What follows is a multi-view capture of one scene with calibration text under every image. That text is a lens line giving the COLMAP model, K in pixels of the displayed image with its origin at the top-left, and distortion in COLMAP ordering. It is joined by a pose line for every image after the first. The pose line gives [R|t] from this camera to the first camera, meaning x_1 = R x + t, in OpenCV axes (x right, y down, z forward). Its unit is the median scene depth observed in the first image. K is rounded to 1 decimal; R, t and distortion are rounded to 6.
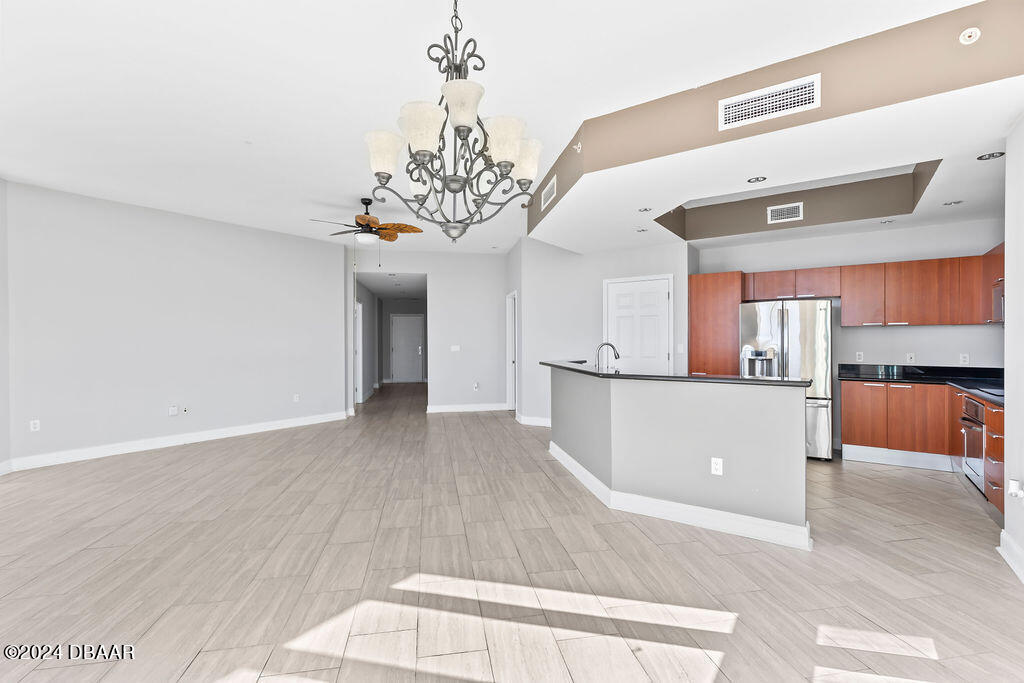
lens RADIAL K [[471.4, 0, 515.8], [0, 471.4, 340.3], [0, 0, 1]] dist [0.012315, 0.000541]
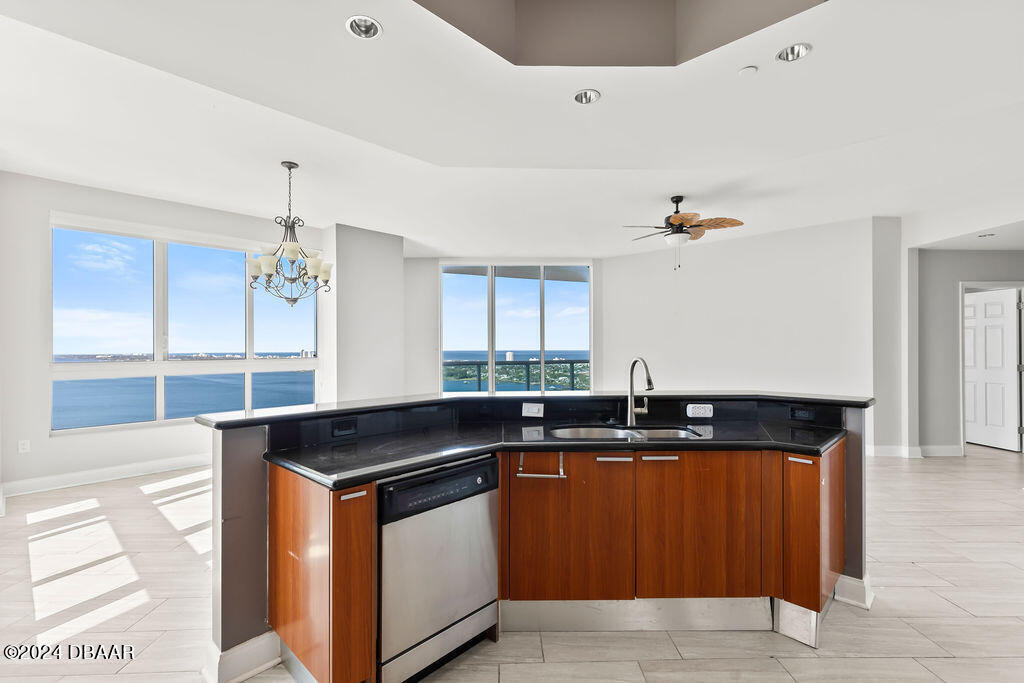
lens RADIAL K [[471.4, 0, 513.7], [0, 471.4, 347.5], [0, 0, 1]] dist [0.012315, 0.000541]
pose [[-0.154420, 0.006835, -0.987982, 0.711915], [0.002248, 0.999976, 0.006566, -0.012866], [0.988003, -0.001207, -0.154431, 0.898207]]
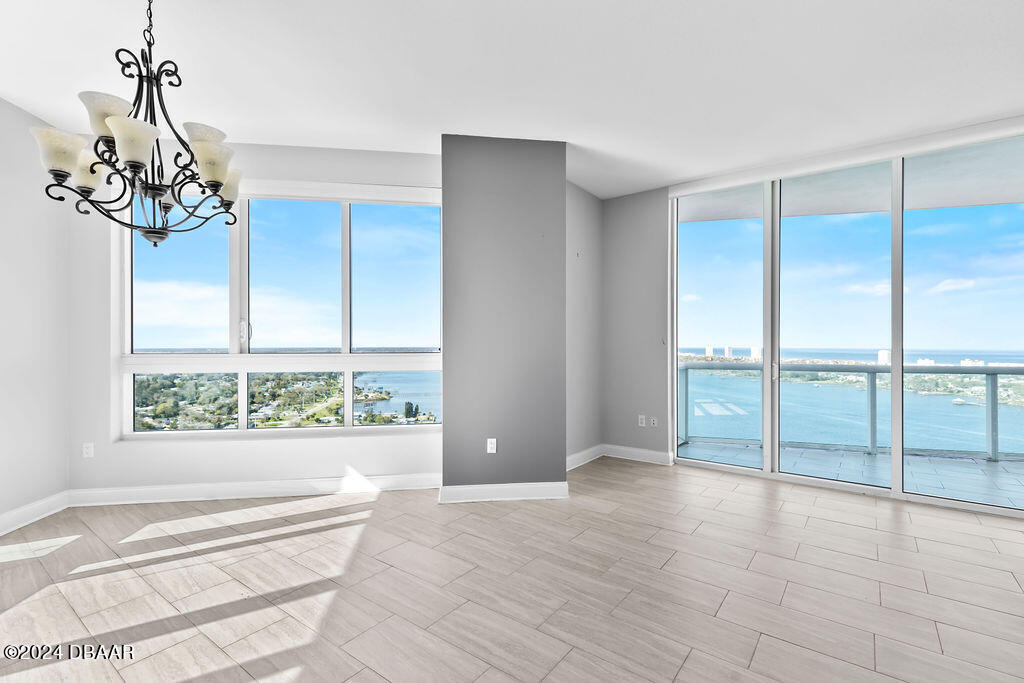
lens RADIAL K [[471.4, 0, 519.5], [0, 471.4, 341.2], [0, 0, 1]] dist [0.012315, 0.000541]
pose [[-0.730682, 0.000944, -0.682717, 0.001019], [0.000611, 1.000000, 0.000729, 0.000498], [0.682717, 0.000115, -0.730683, 0.888728]]
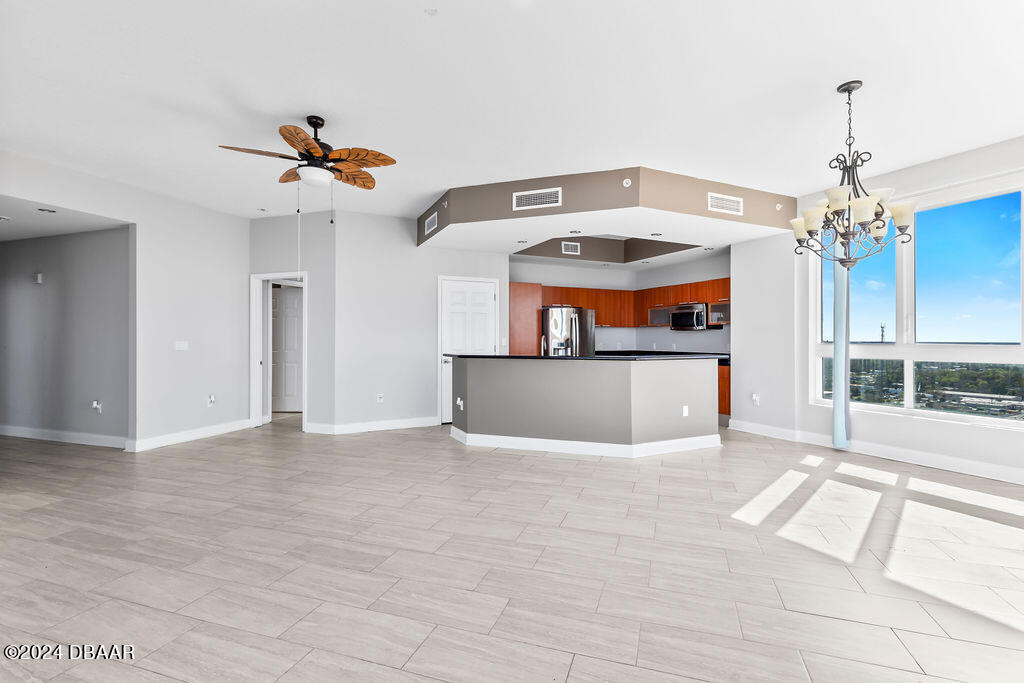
lens RADIAL K [[471.4, 0, 509.7], [0, 471.4, 336.7], [0, 0, 1]] dist [0.012315, 0.000541]
pose [[0.493114, 0.004414, 0.869954, -0.831009], [-0.000362, 0.999988, -0.004869, 0.013051], [-0.869965, 0.002086, 0.493110, 0.466280]]
